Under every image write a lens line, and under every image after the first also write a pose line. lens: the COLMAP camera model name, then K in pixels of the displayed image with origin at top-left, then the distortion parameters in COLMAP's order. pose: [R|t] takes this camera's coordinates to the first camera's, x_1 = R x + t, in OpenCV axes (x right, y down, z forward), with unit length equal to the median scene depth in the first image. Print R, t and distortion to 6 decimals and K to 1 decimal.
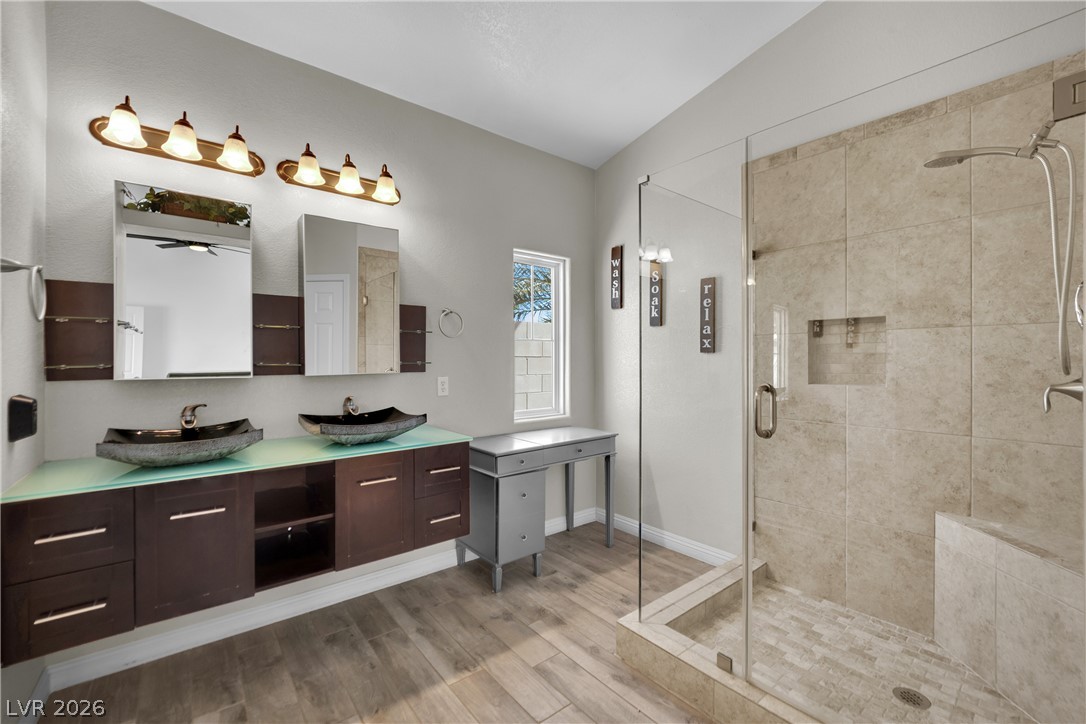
lens RADIAL K [[446.5, 0, 540.9], [0, 446.5, 363.3], [0, 0, 1]] dist [-0.016465, -0.000039]
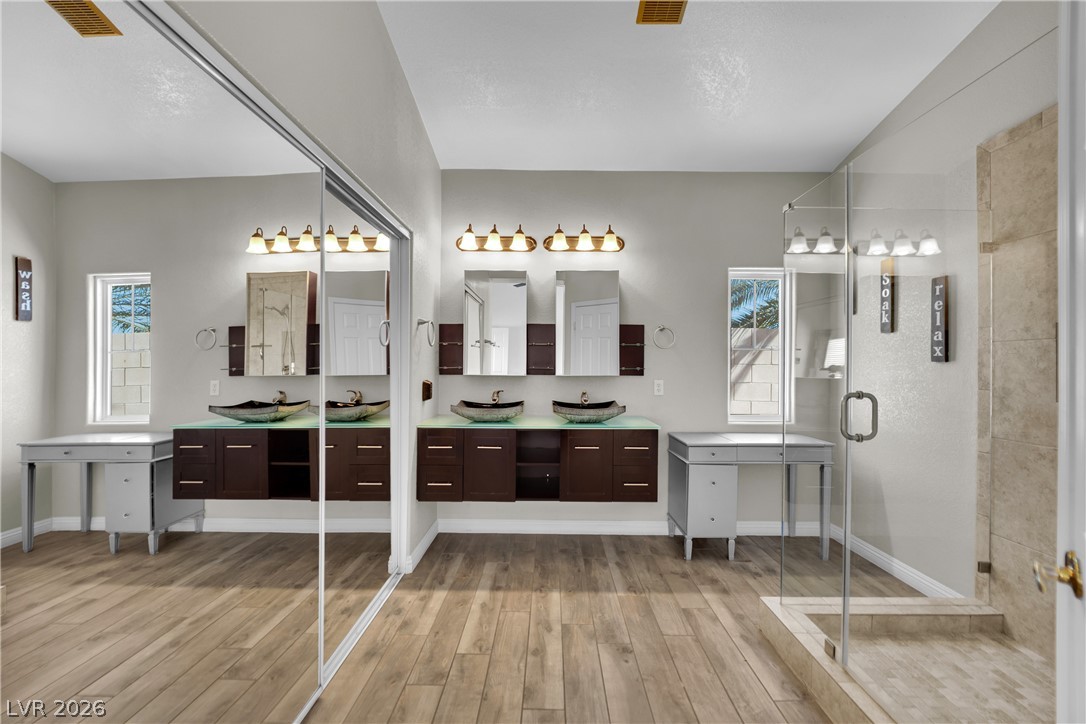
lens RADIAL K [[446.5, 0, 540.9], [0, 446.5, 363.3], [0, 0, 1]] dist [-0.016465, -0.000039]
pose [[0.770927, 0.007788, -0.636876, 0.373413], [-0.015970, 0.999847, -0.007104, -0.002769], [0.636723, 0.015647, 0.770933, -0.199743]]
